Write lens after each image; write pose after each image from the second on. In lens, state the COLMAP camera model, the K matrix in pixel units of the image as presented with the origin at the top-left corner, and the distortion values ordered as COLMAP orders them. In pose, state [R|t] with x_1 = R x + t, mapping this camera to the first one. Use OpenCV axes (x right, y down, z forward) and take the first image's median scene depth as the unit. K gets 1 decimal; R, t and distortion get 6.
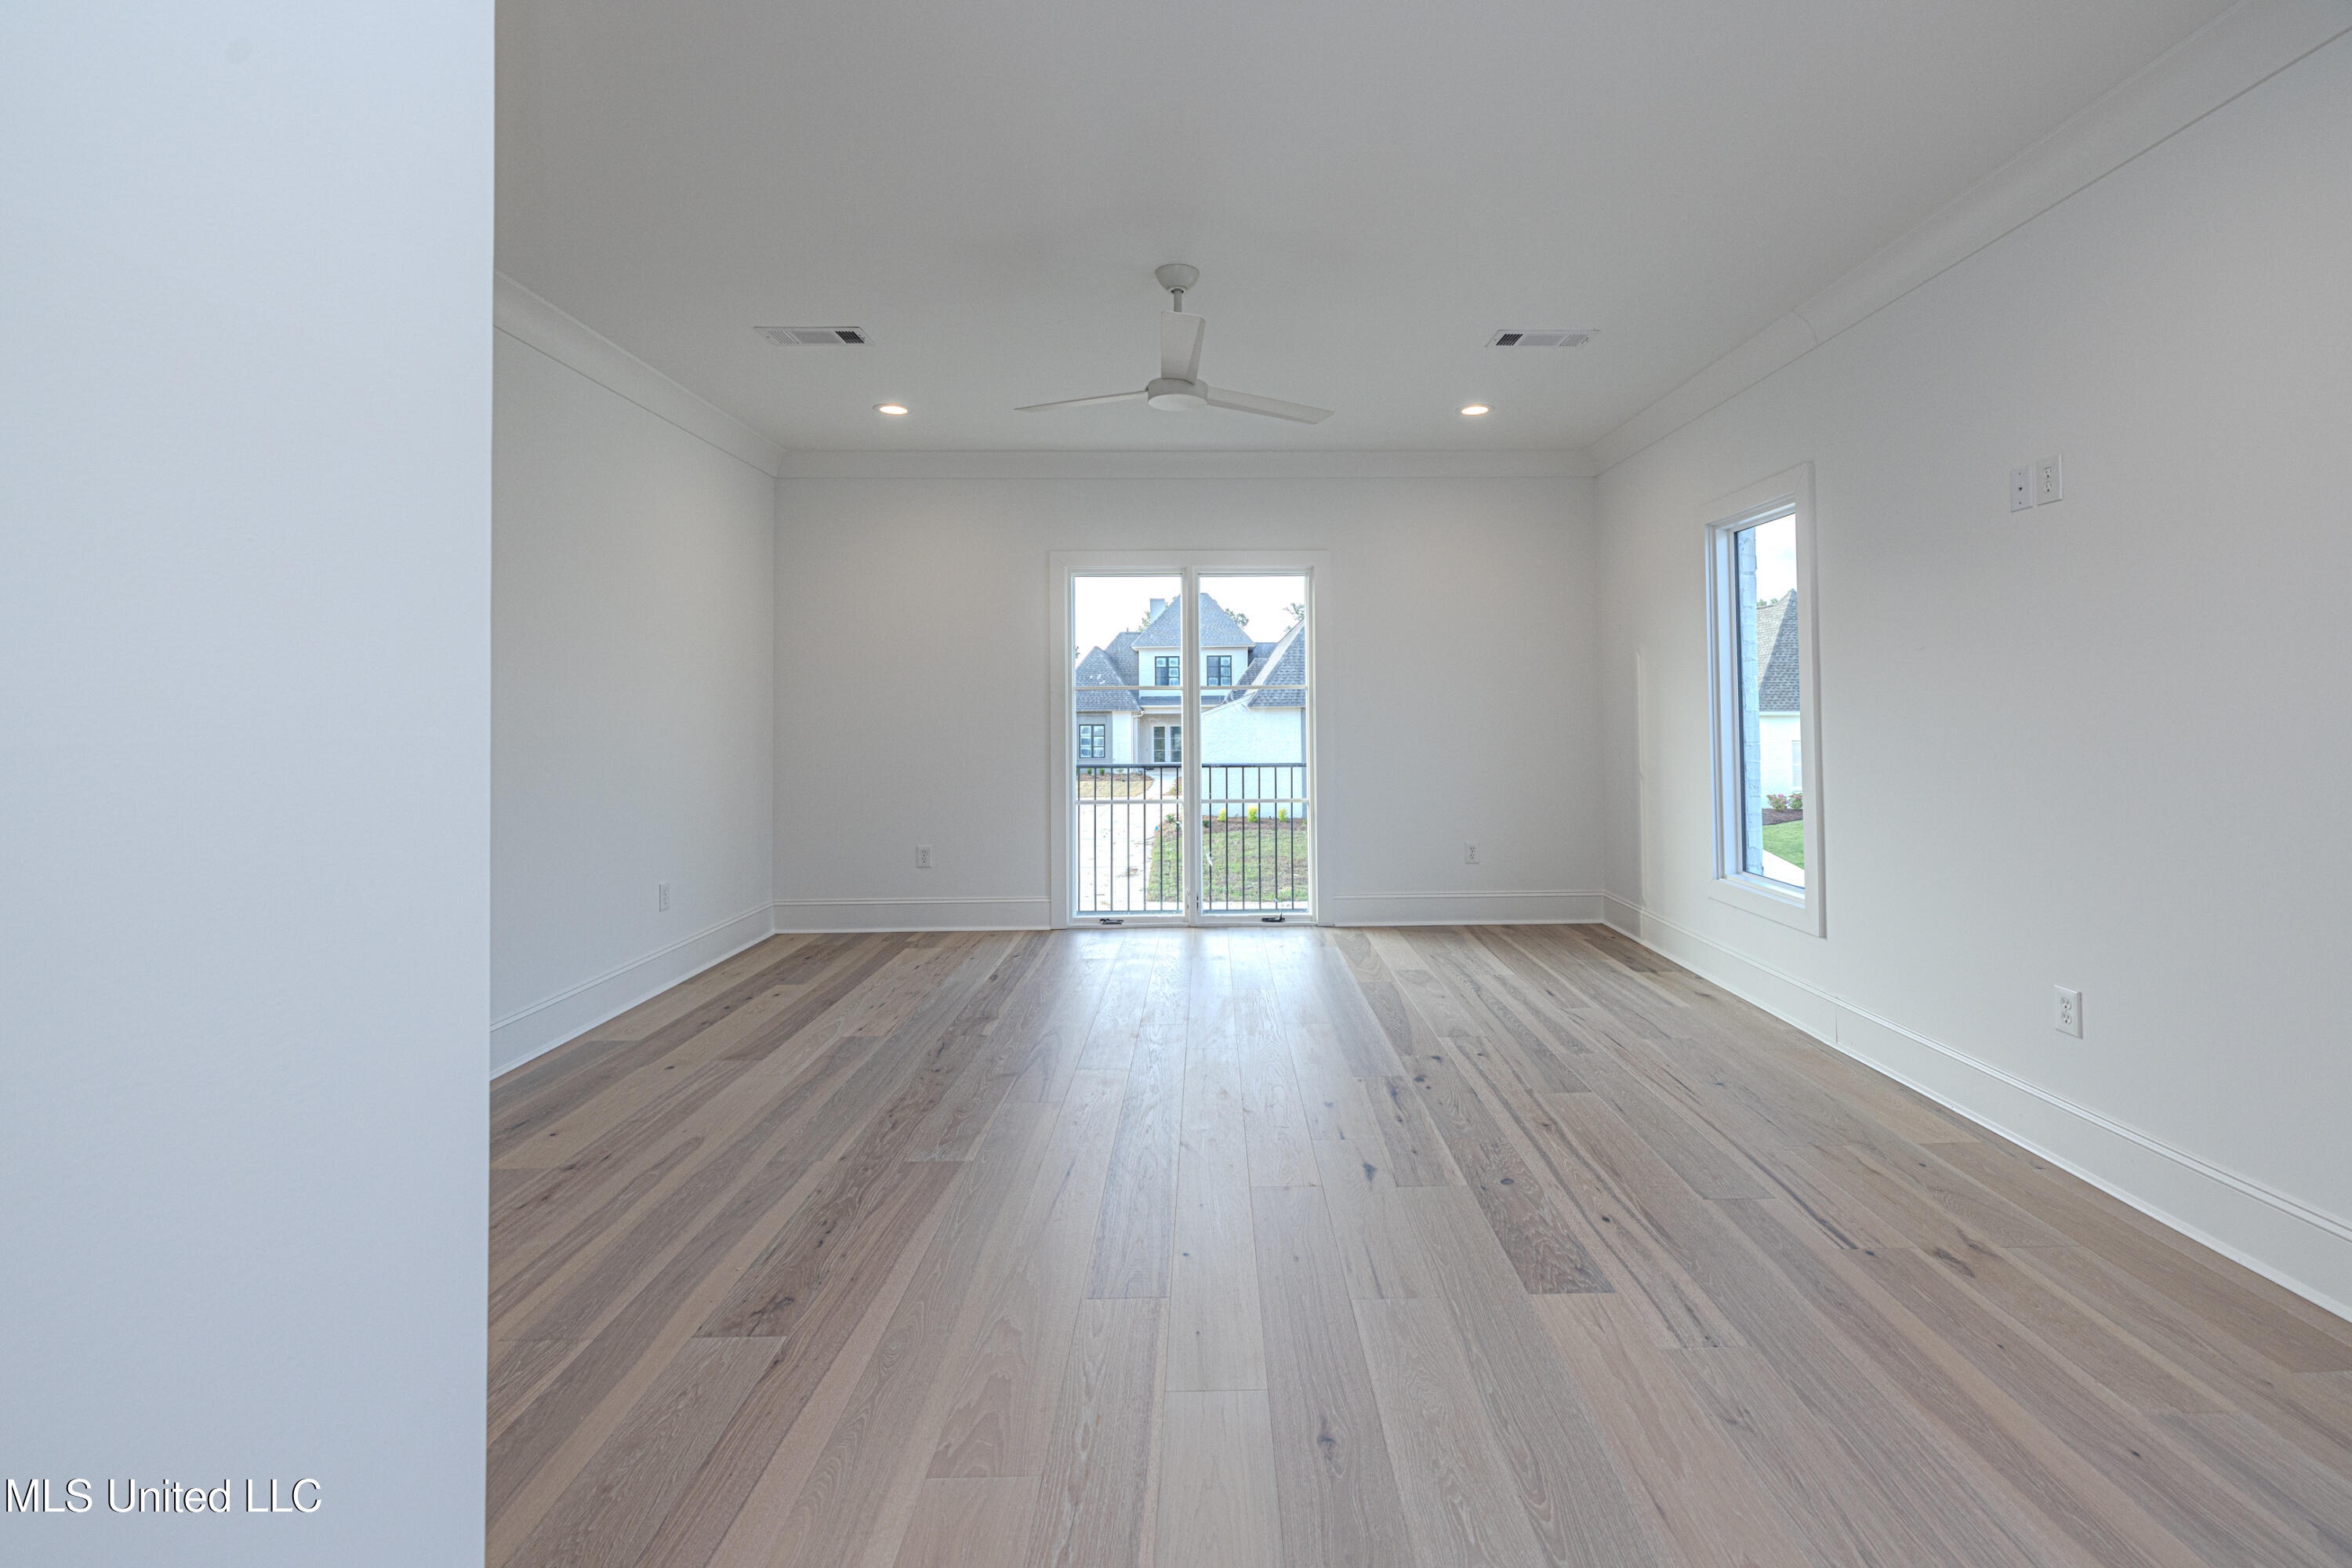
lens RADIAL K [[1012.6, 0, 1240.9], [0, 1012.6, 703.7], [0, 0, 1]] dist [0.001663, 0.000753]
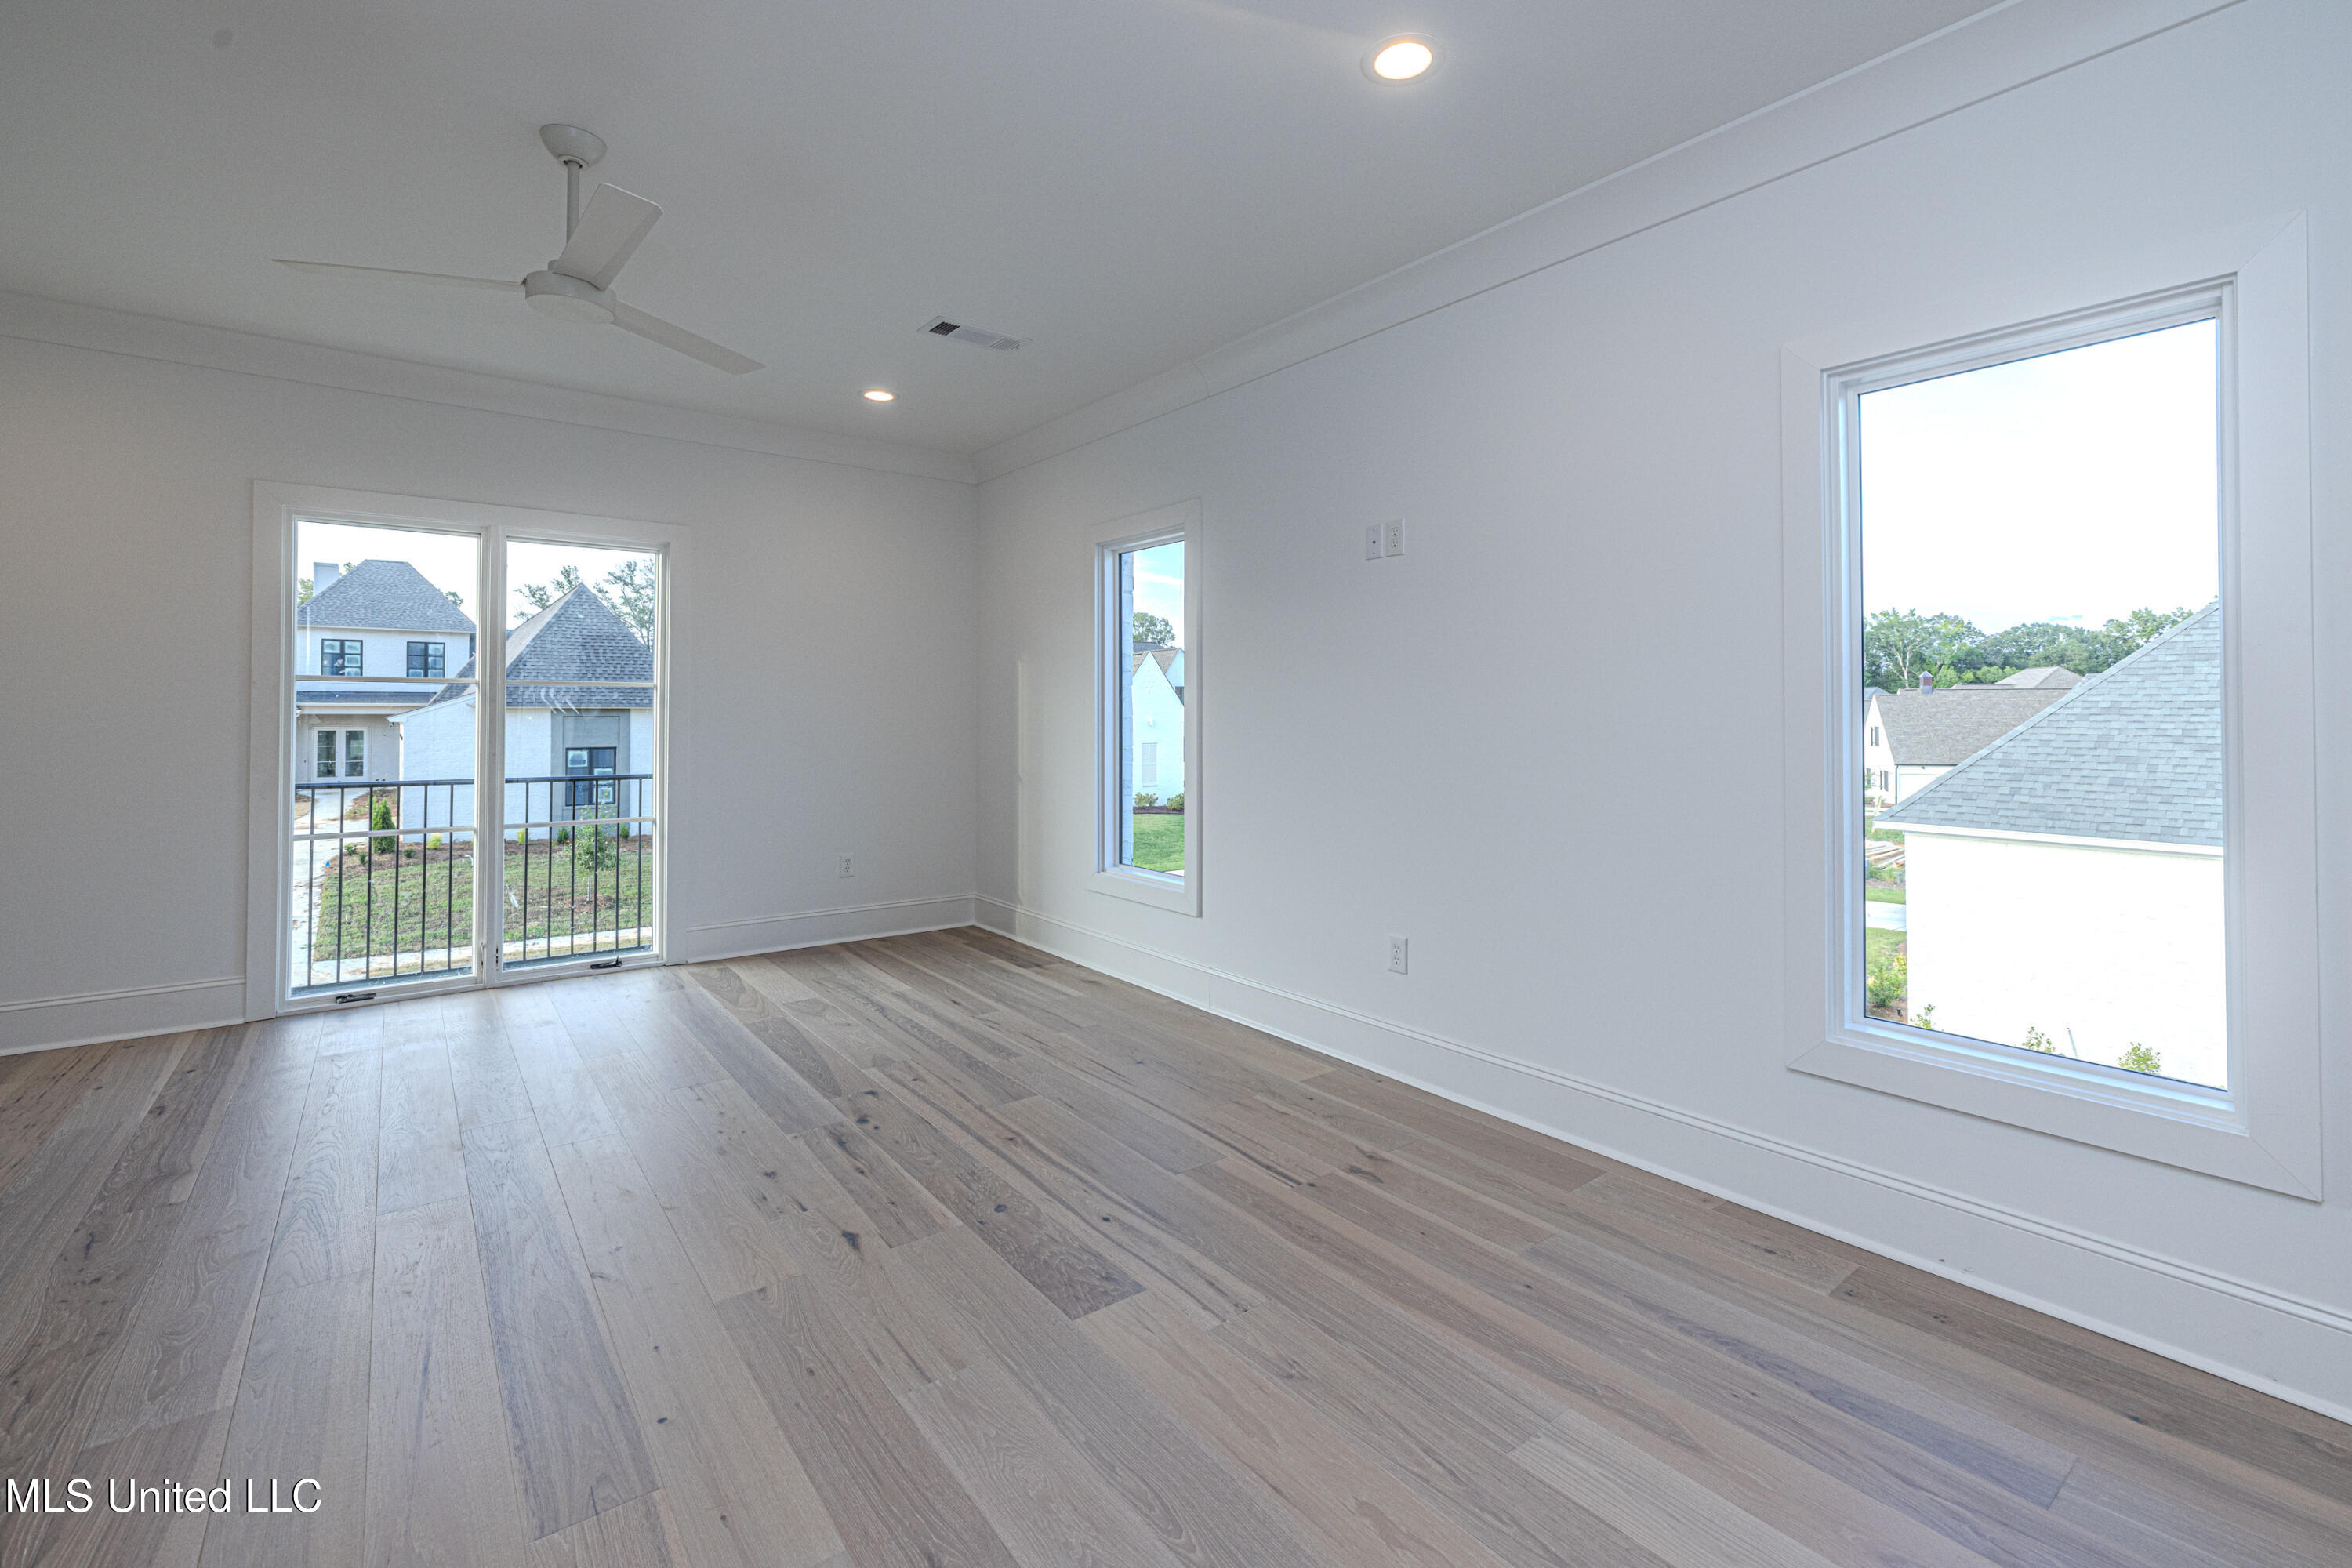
lens RADIAL K [[1012.6, 0, 1171.1], [0, 1012.6, 709.9], [0, 0, 1]] dist [0.001663, 0.000753]
pose [[0.812121, 0.012618, 0.583352, -0.137177], [-0.013768, 0.999902, -0.002462, 0.001692], [-0.583326, -0.006032, 0.812216, 0.108204]]
